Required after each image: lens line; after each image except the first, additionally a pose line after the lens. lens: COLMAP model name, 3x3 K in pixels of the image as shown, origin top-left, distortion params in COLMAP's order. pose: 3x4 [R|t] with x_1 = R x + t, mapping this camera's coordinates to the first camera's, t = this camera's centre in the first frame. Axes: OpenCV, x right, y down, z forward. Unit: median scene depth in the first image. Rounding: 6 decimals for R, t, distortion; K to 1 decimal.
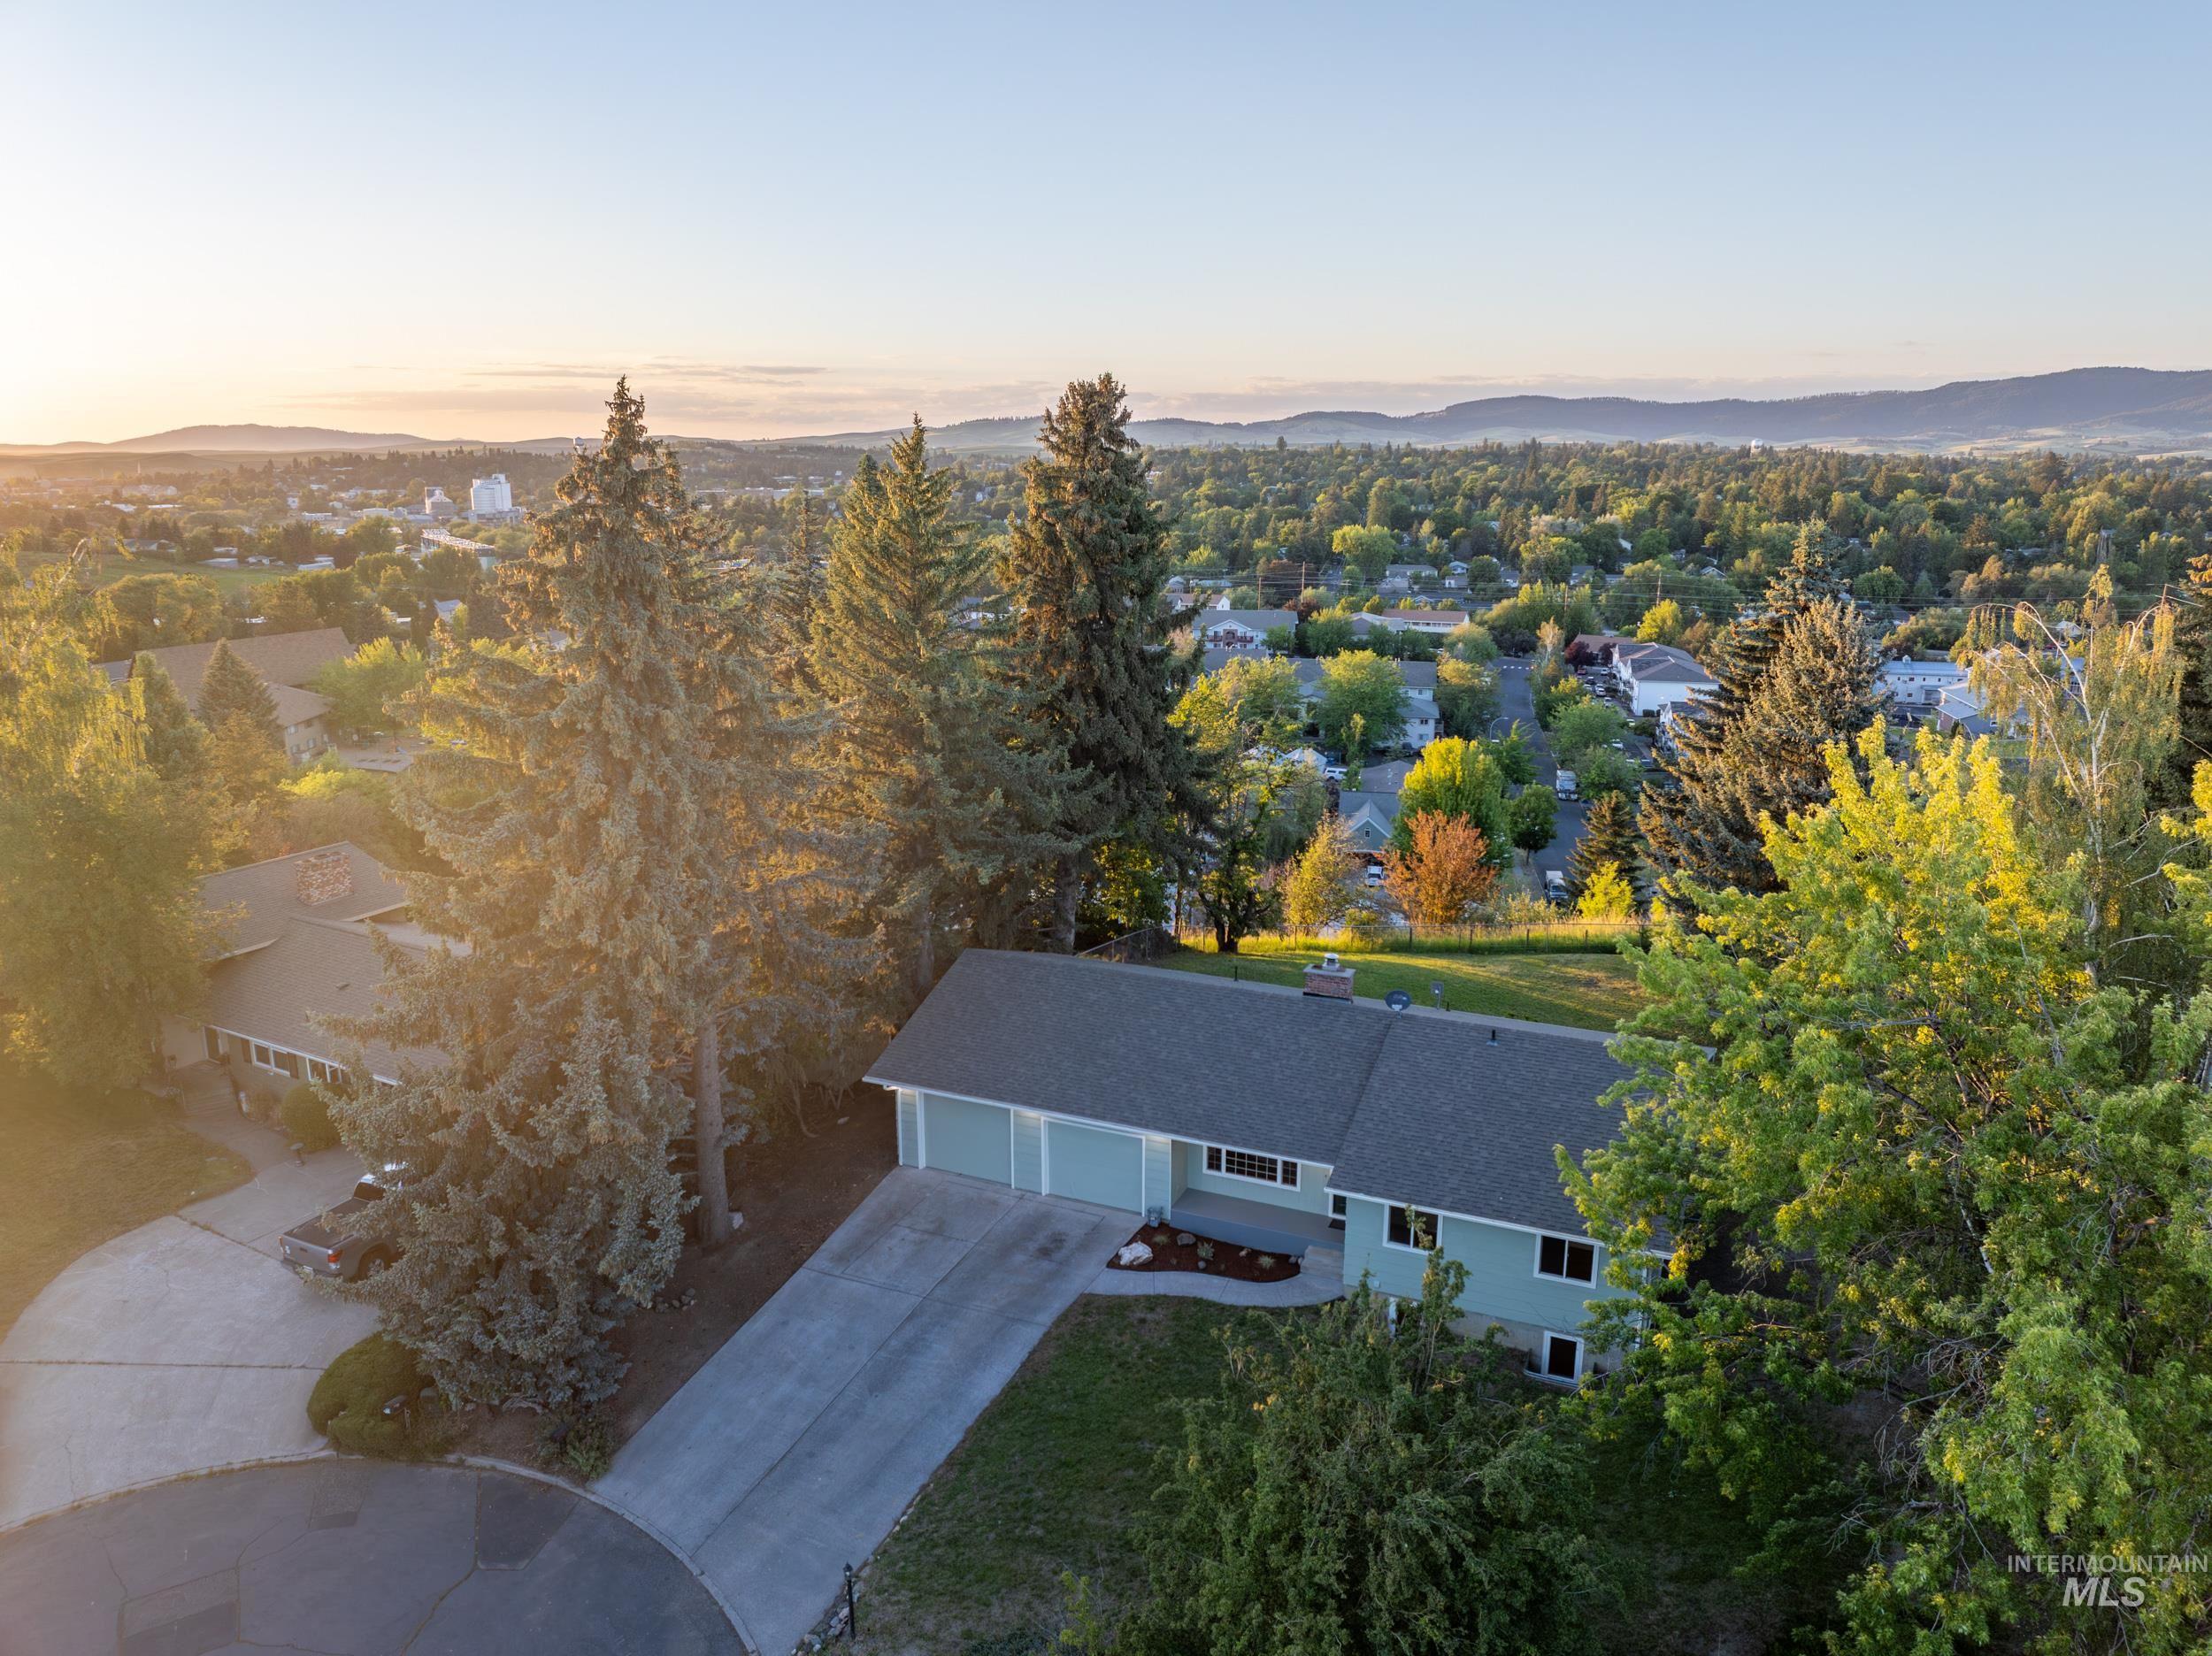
lens RADIAL K [[1527.6, 0, 1113.6], [0, 1527.6, 818.0], [0, 0, 1]] dist [-0.032974, -0.002638]
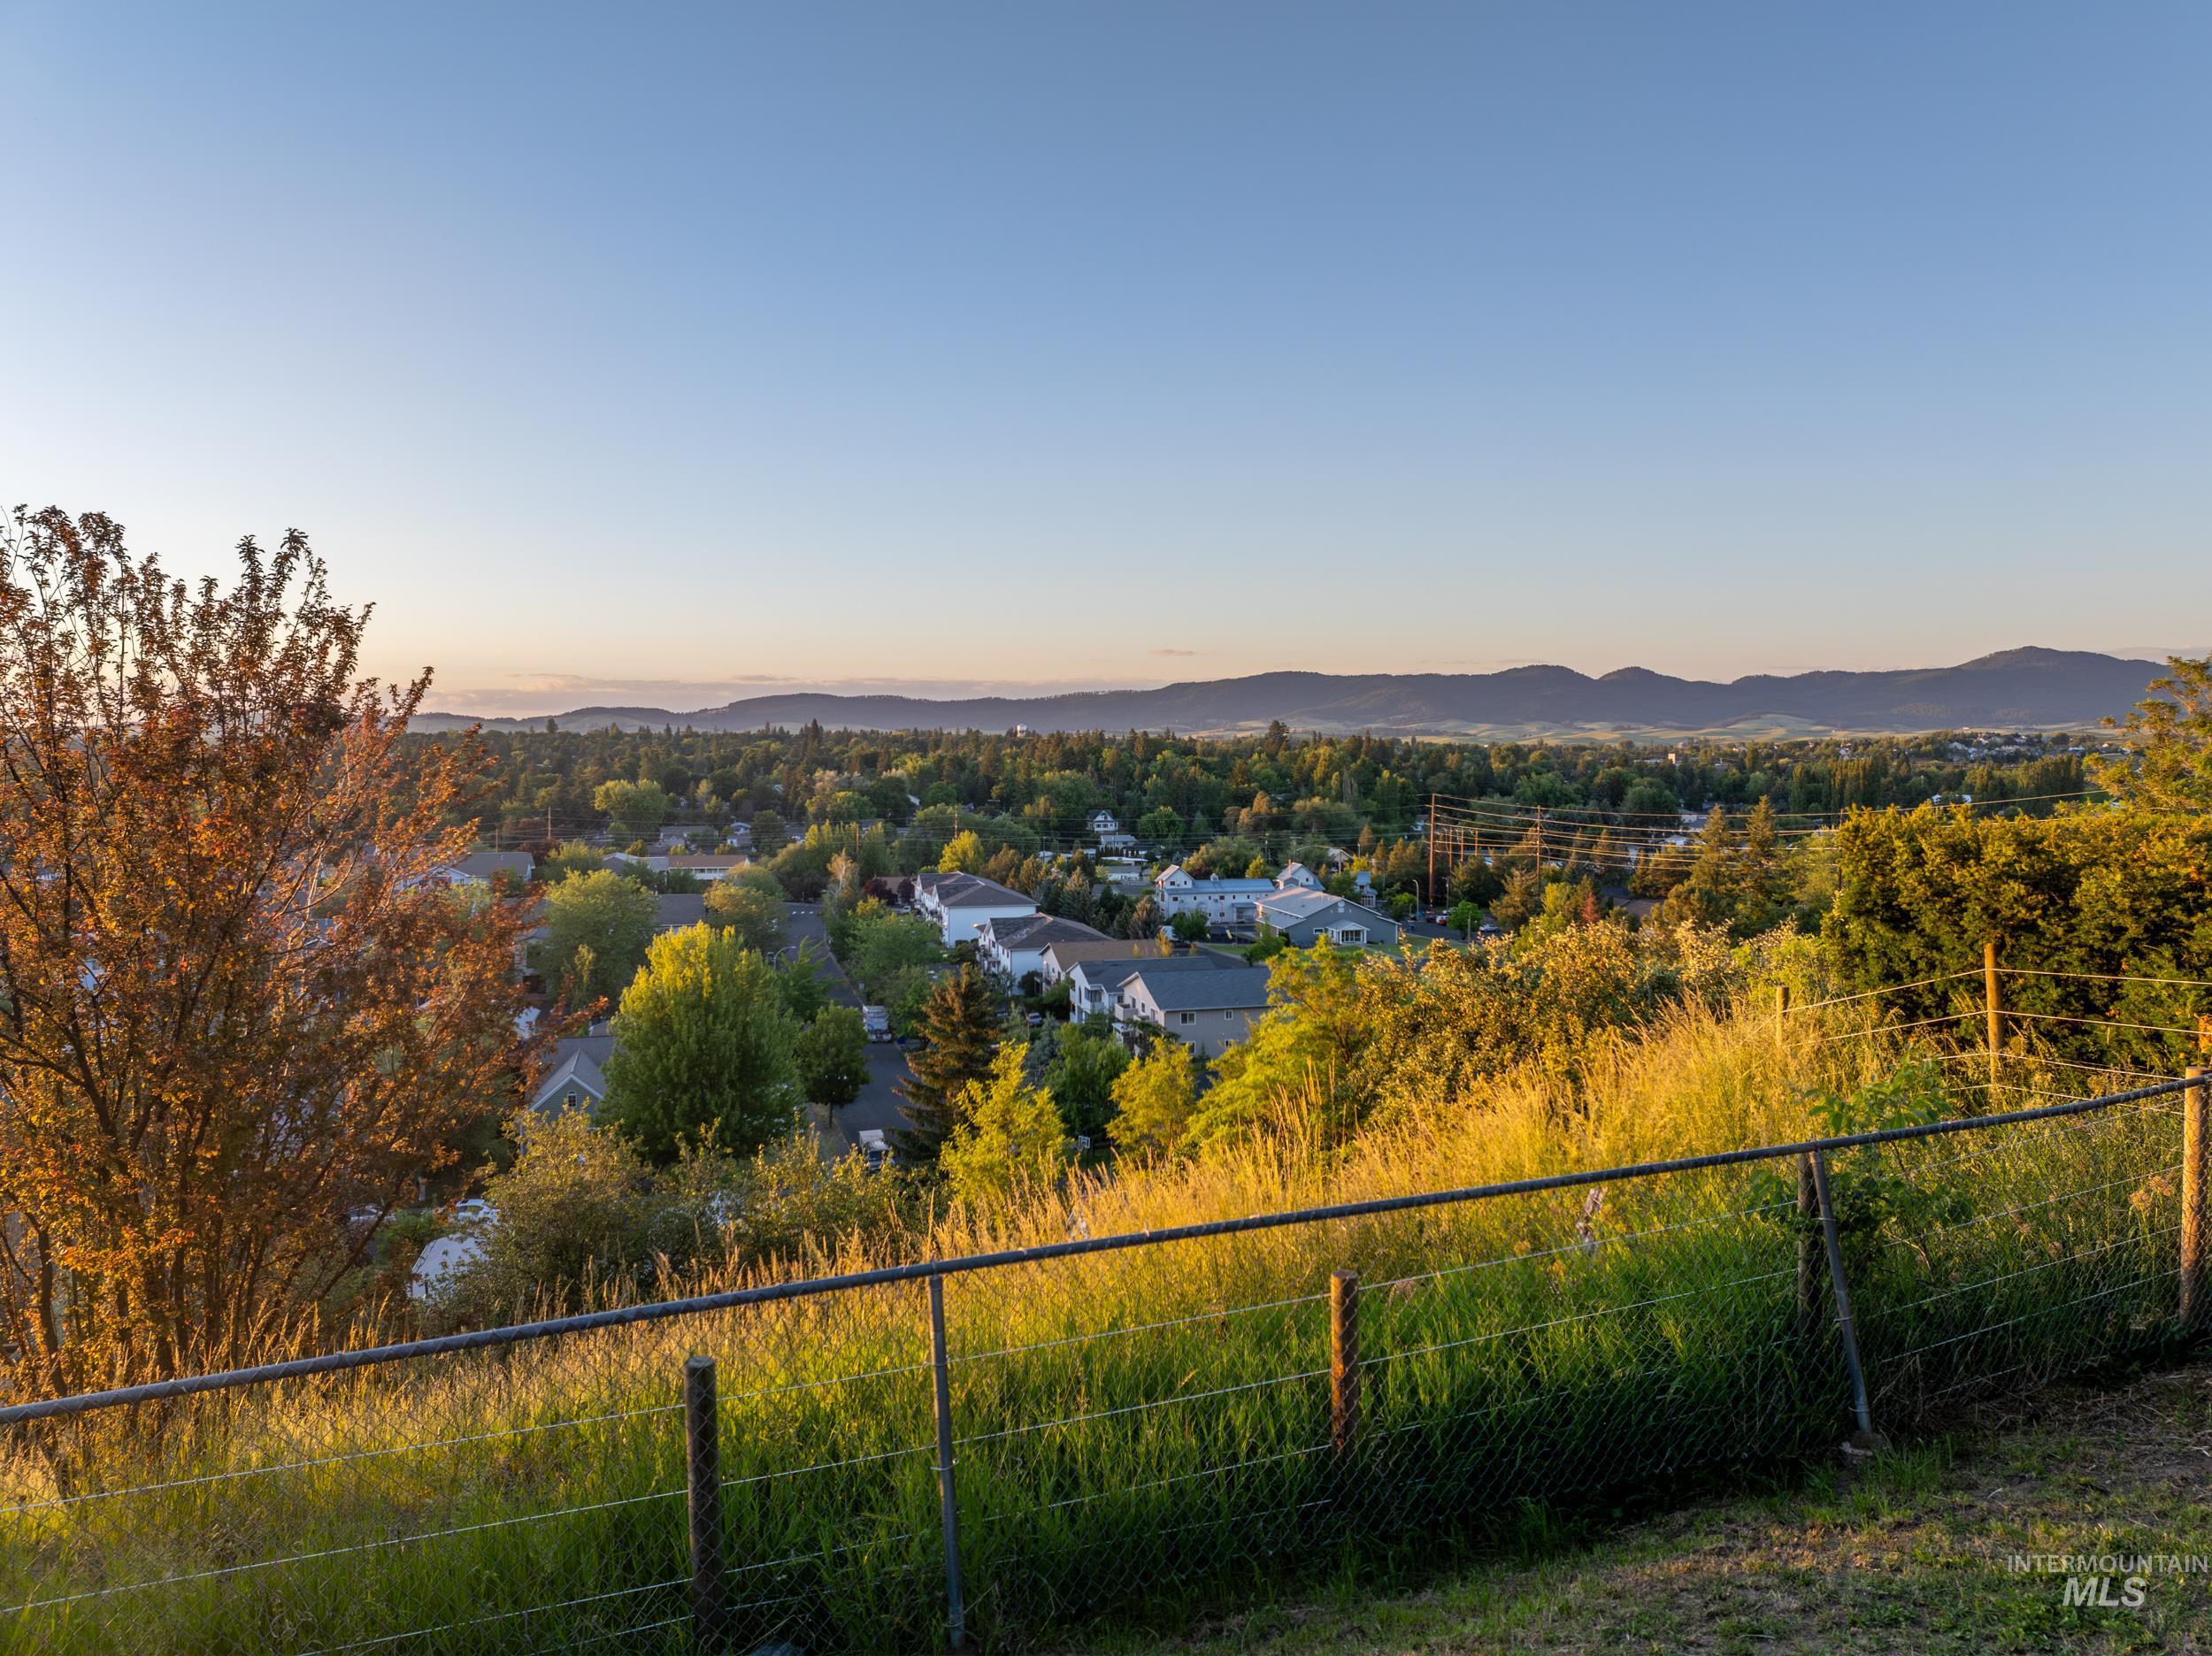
lens RADIAL K [[1527.6, 0, 1113.6], [0, 1527.6, 818.0], [0, 0, 1]] dist [-0.032974, -0.002638]
pose [[0.898665, -0.017924, 0.438268, 0.035655], [0.101026, 0.980760, -0.167042, 0.008426], [-0.426842, 0.194391, 0.883186, 0.127159]]
